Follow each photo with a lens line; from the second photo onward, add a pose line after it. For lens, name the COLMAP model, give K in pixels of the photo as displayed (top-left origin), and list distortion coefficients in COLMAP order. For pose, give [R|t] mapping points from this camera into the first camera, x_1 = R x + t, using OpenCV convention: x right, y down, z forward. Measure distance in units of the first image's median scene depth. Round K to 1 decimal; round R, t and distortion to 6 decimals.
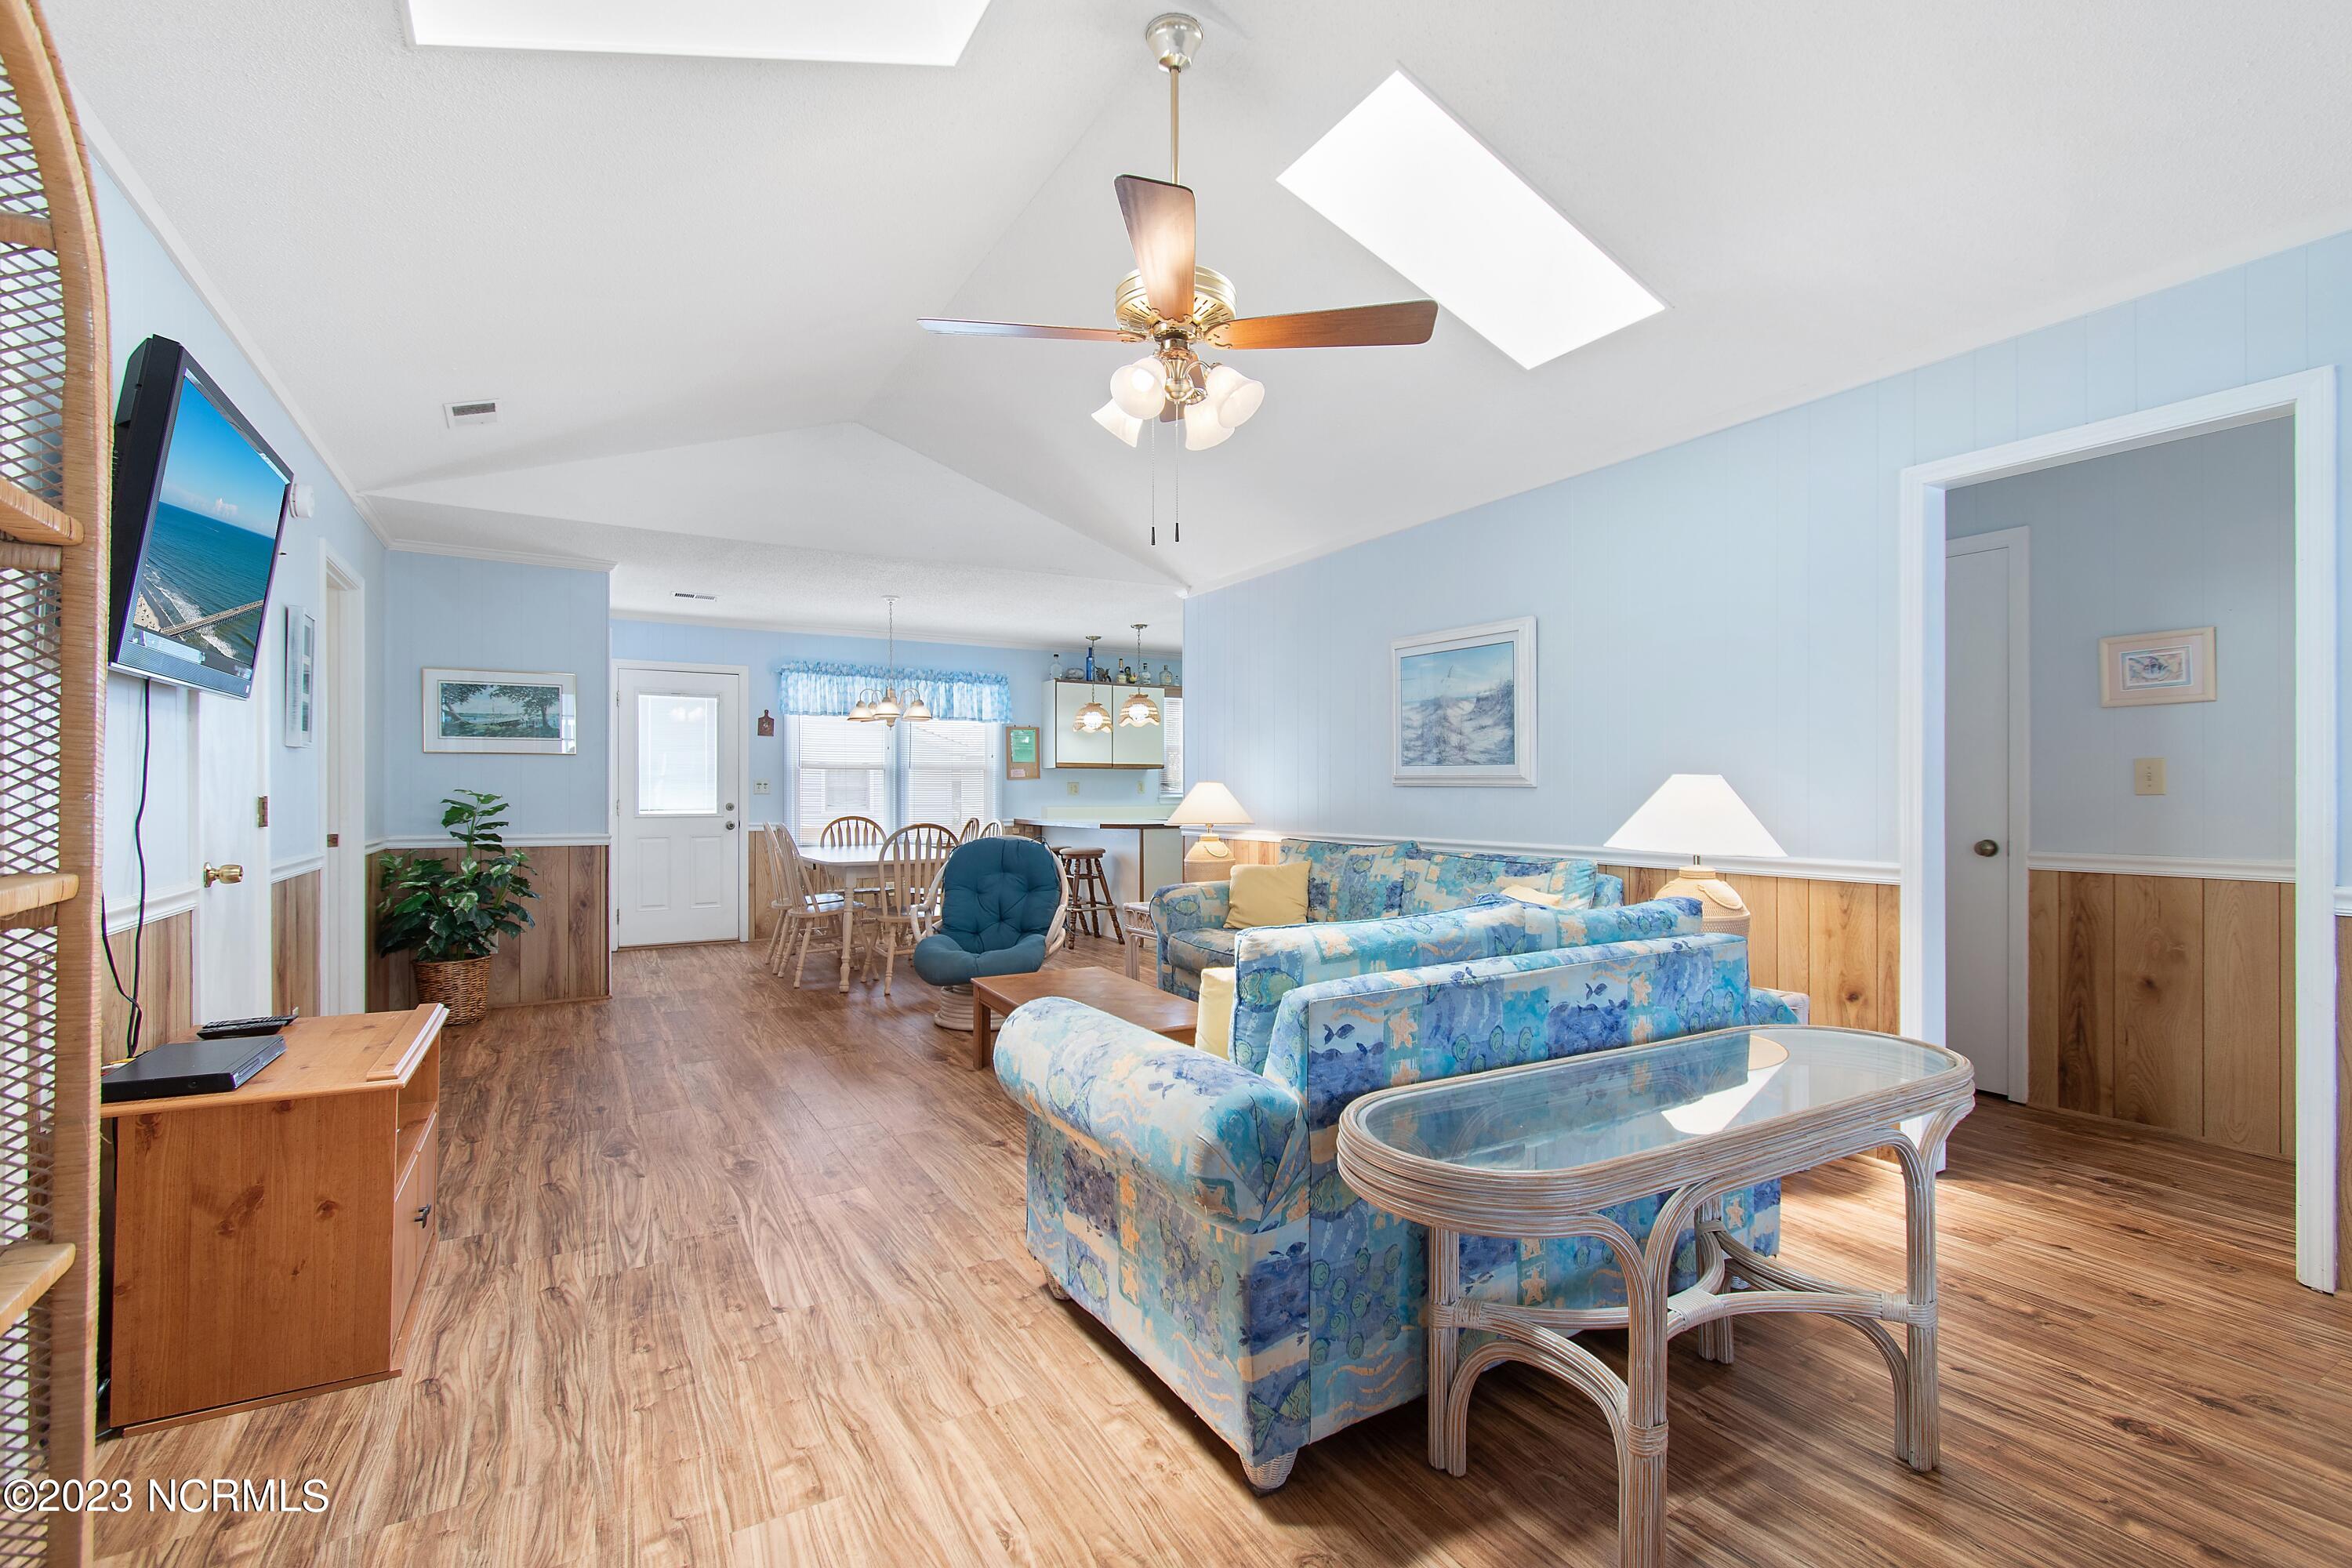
lens RADIAL K [[1033.1, 0, 1174.6], [0, 1033.1, 787.7], [0, 0, 1]] dist [0.005520, -0.000520]
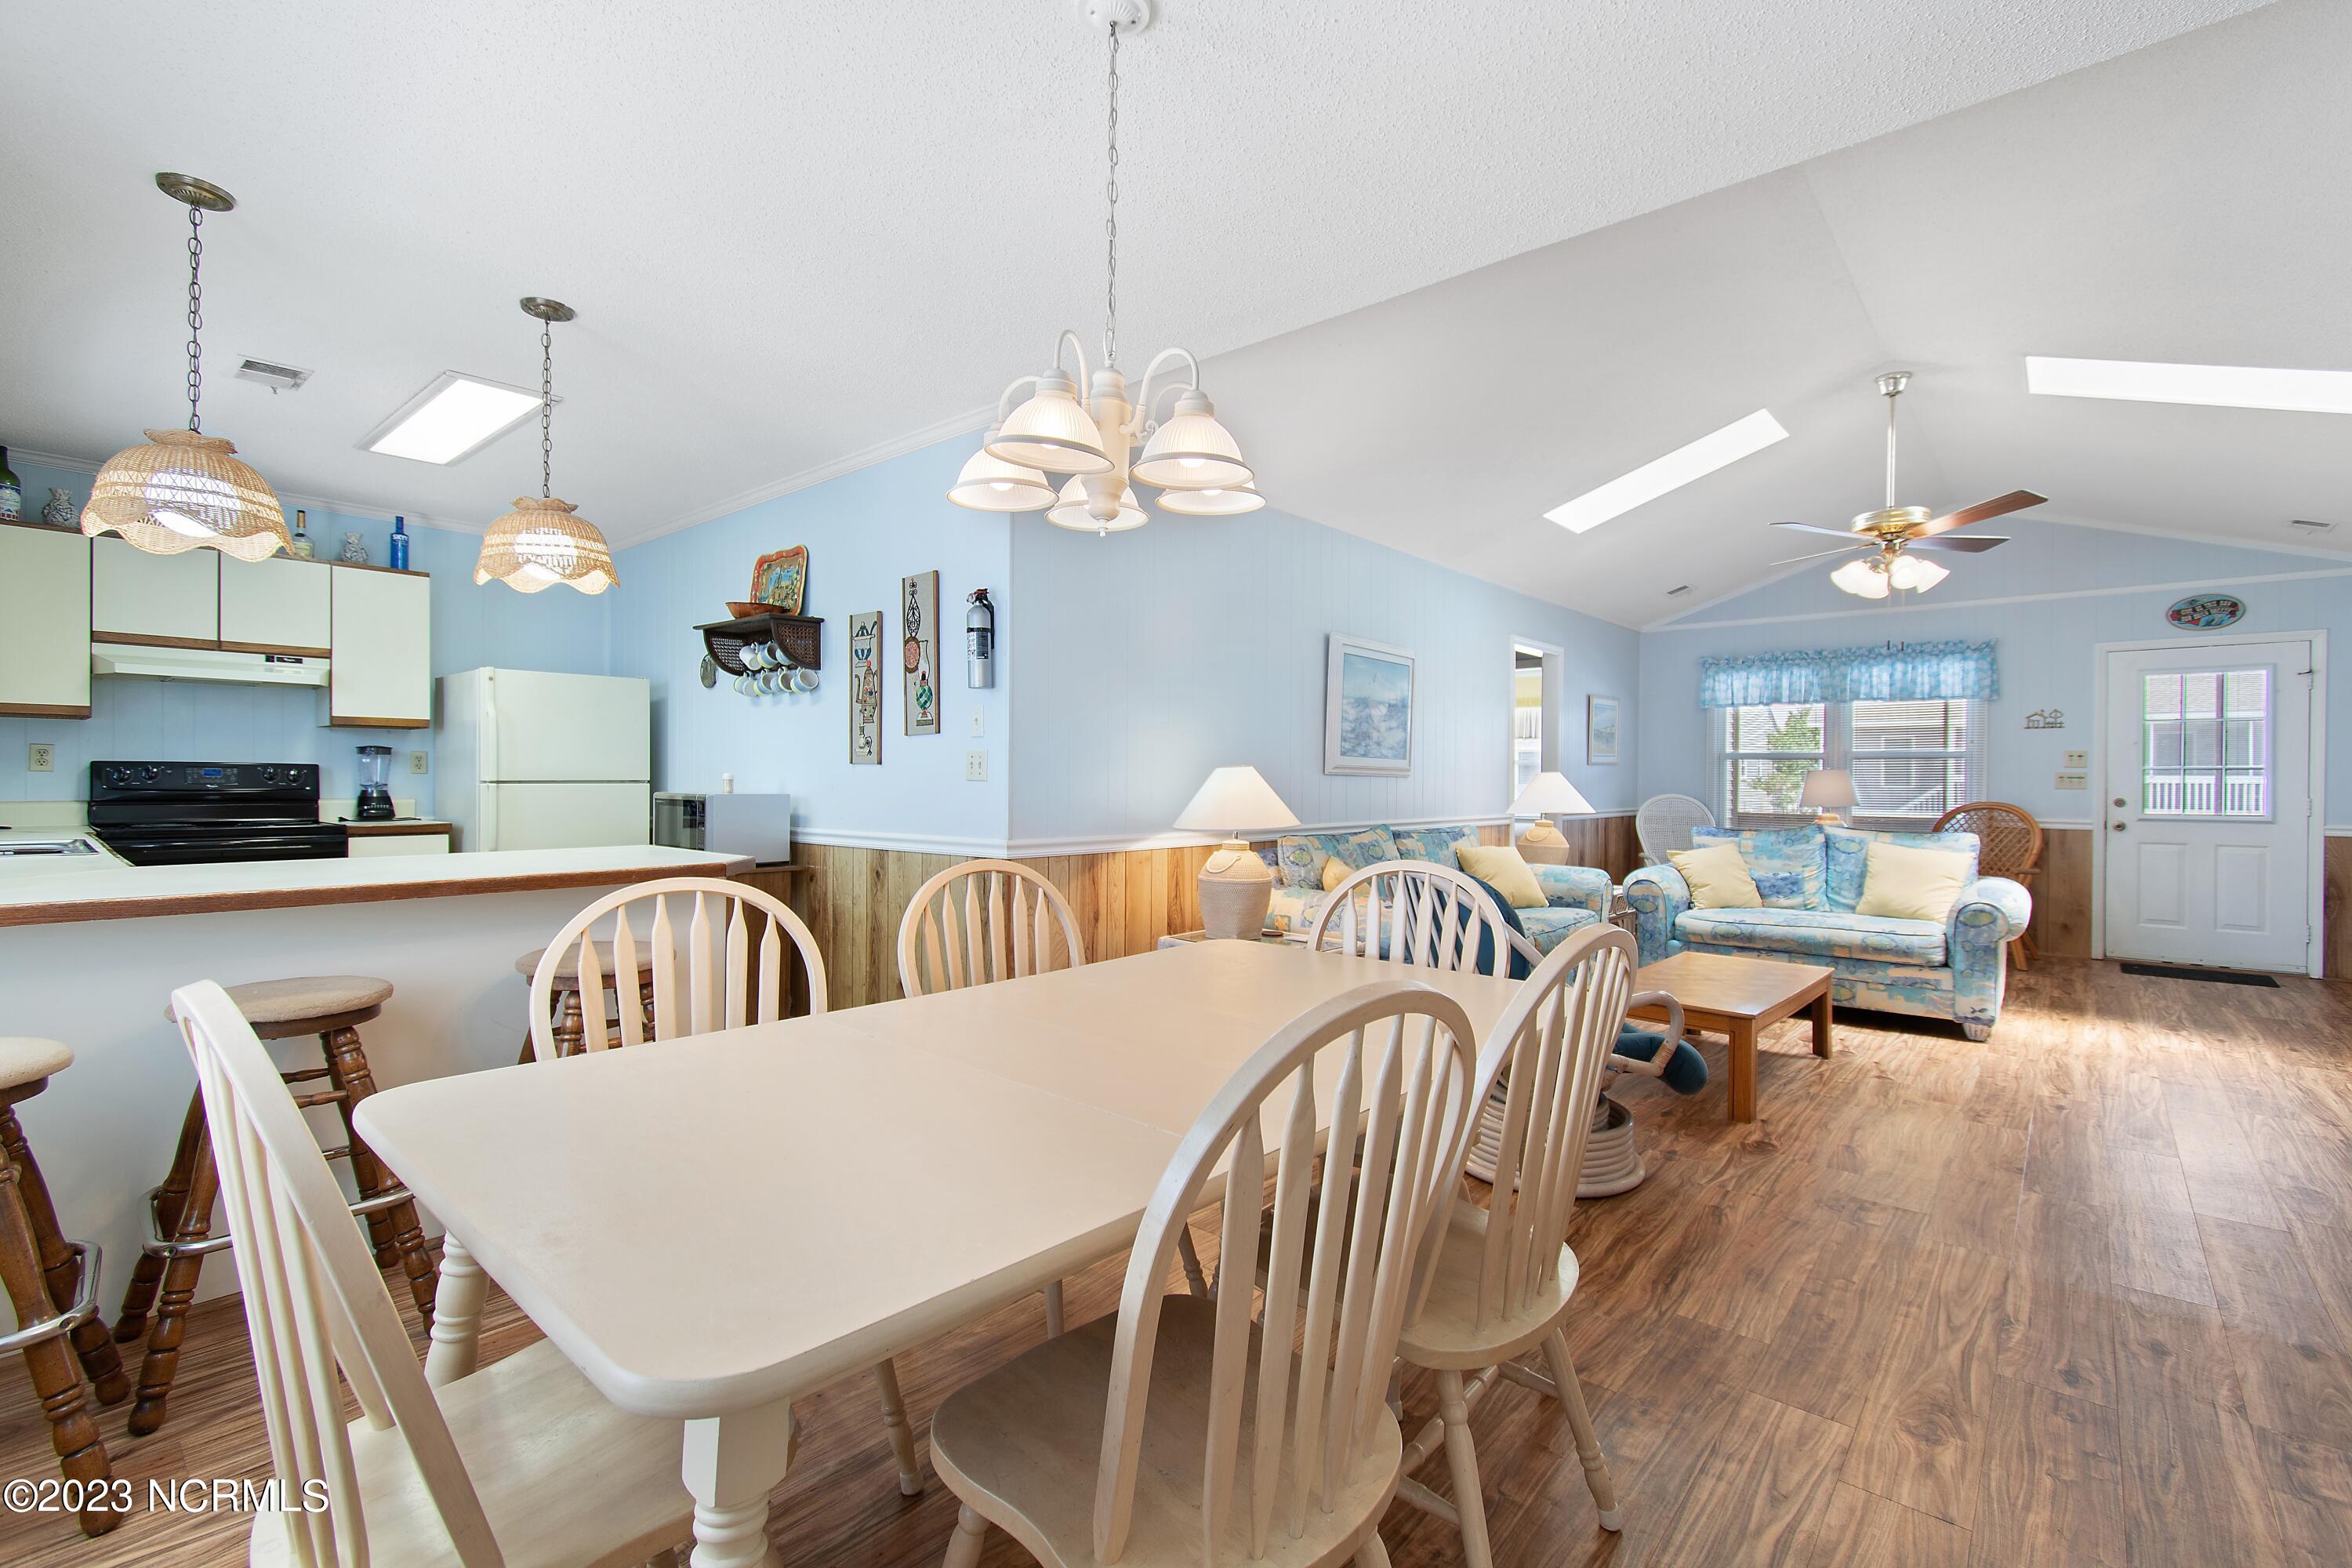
lens RADIAL K [[1033.1, 0, 1163.1], [0, 1033.1, 785.1], [0, 0, 1]] dist [0.005520, -0.000520]
pose [[-0.320335, -0.009014, 0.947261, -0.518023], [-0.013799, 0.999893, 0.004848, 0.004699], [-0.947204, -0.011518, -0.320426, 1.083448]]
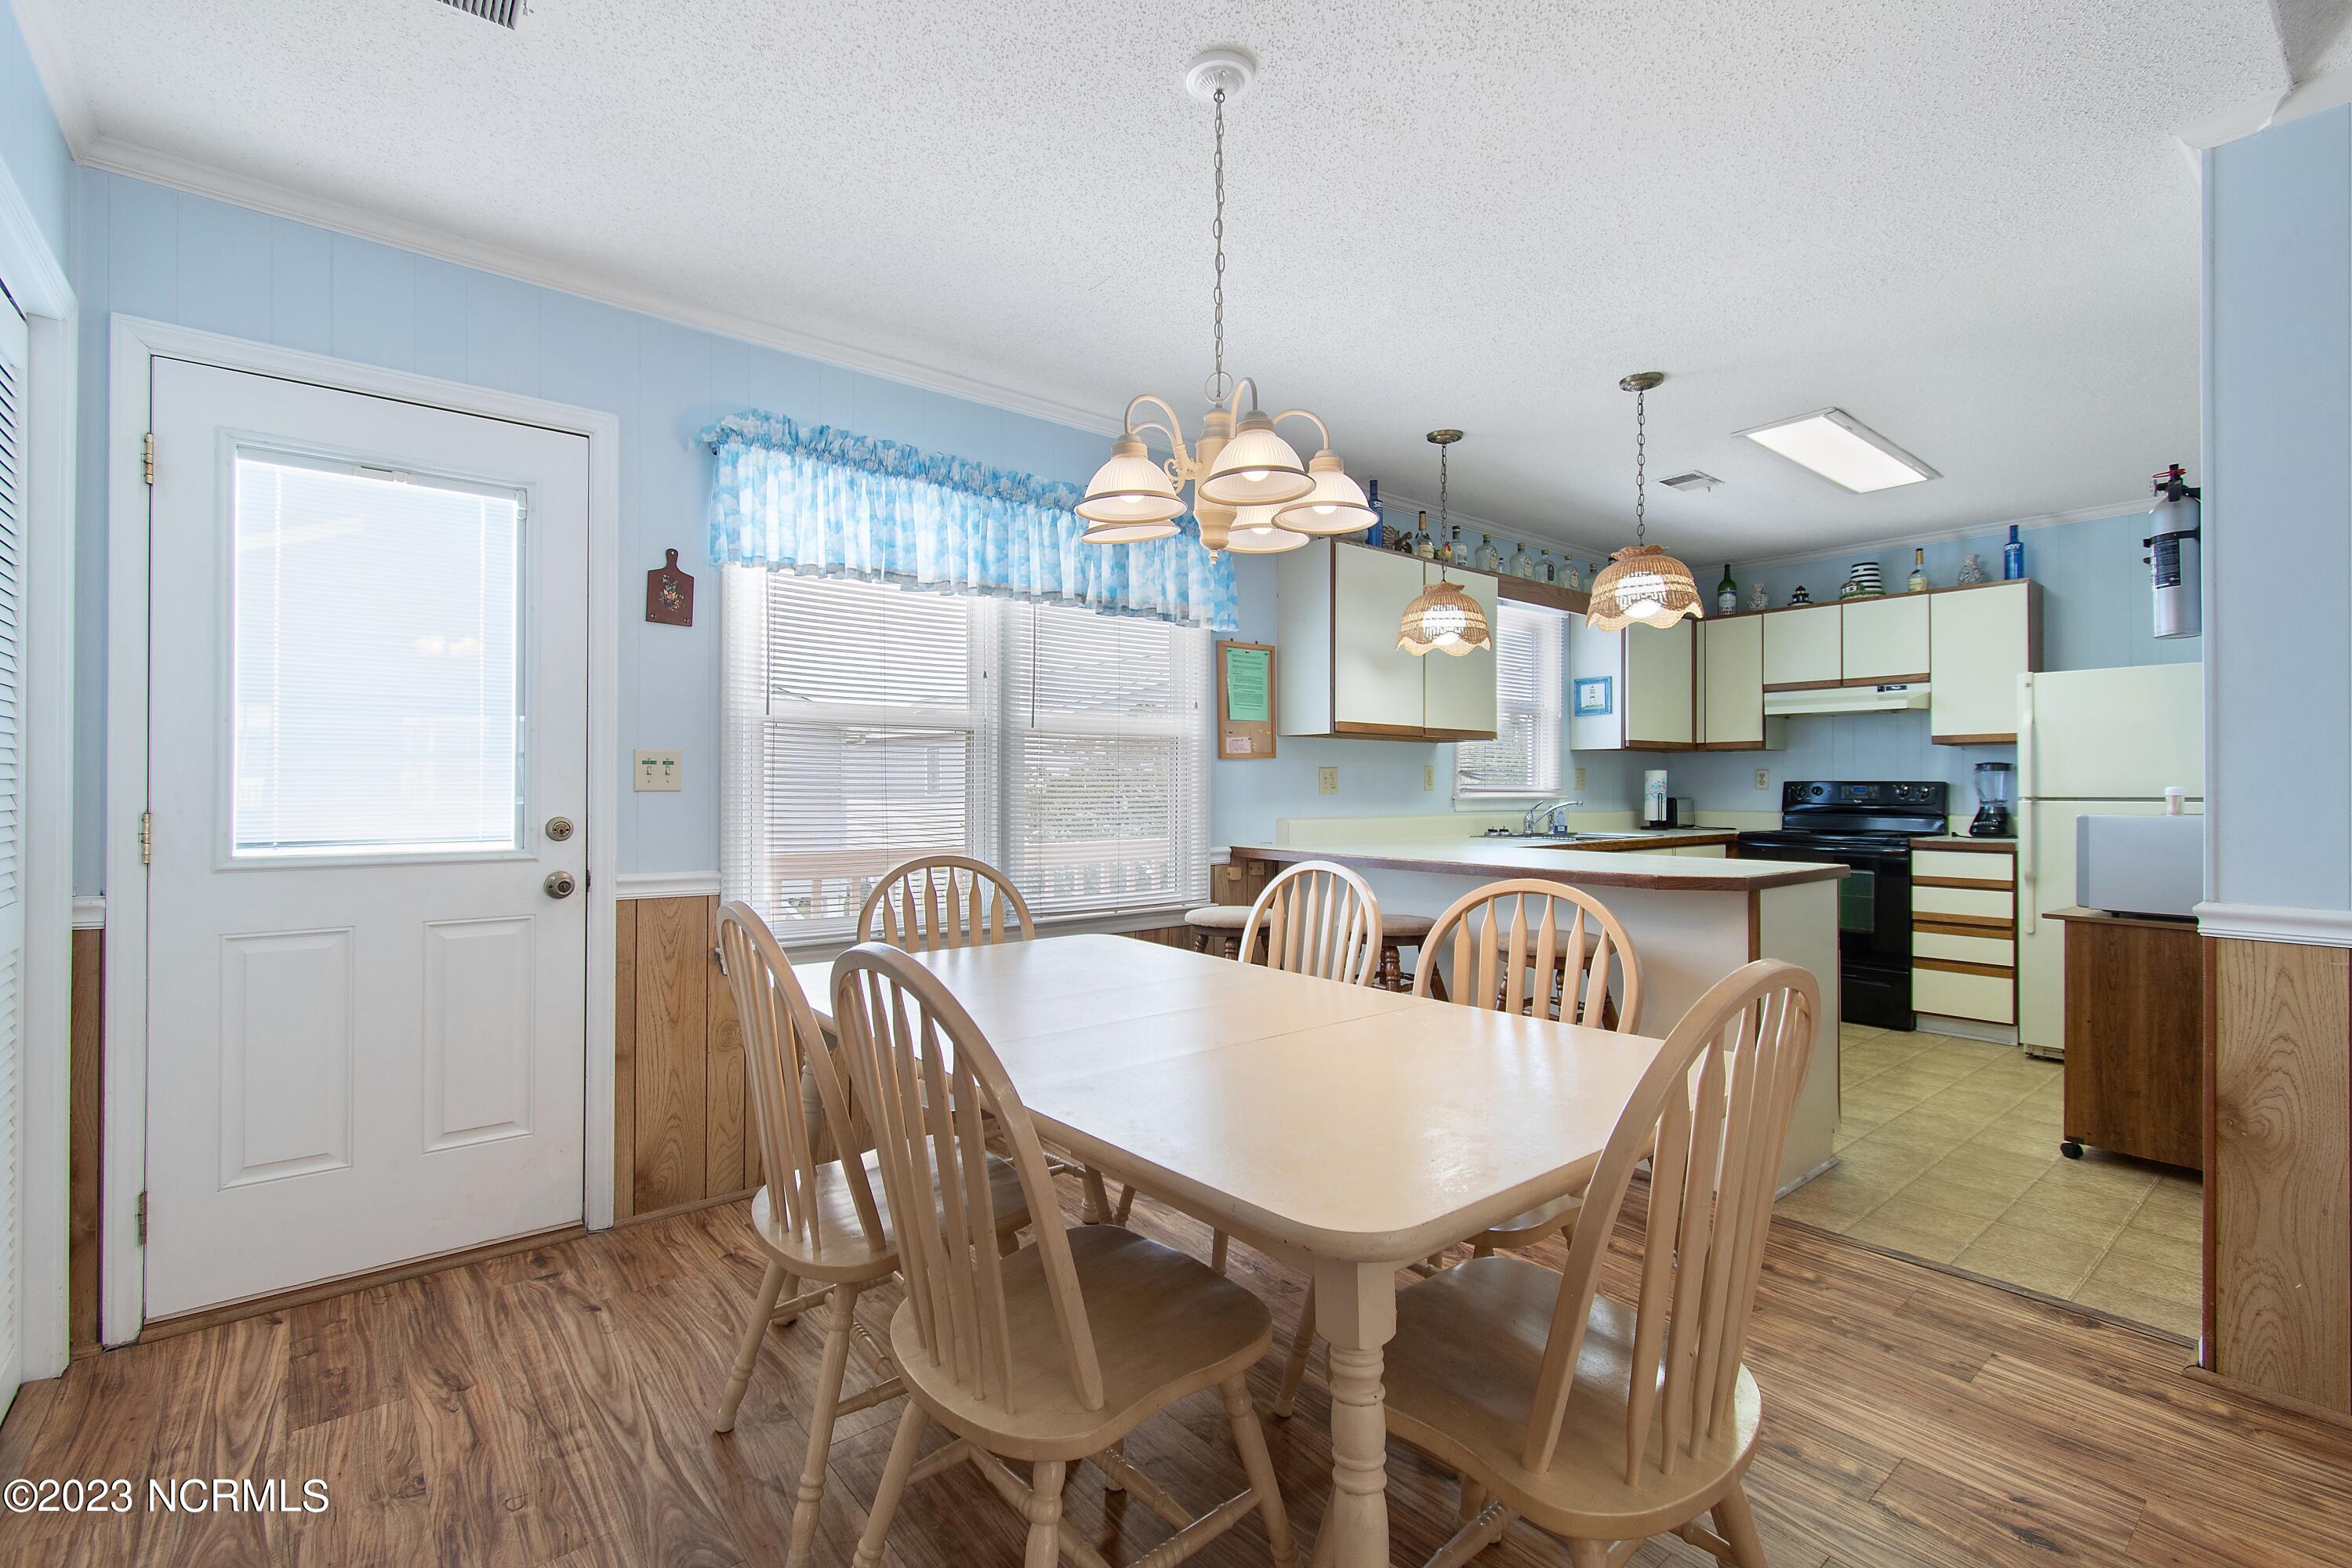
lens RADIAL K [[1033.1, 0, 1173.6], [0, 1033.1, 783.4], [0, 0, 1]] dist [0.005520, -0.000520]
pose [[0.980156, 0.000813, 0.198225, -0.497286], [-0.000915, 0.999999, 0.000426, 0.004532], [-0.198225, -0.000599, 0.980156, 1.044824]]
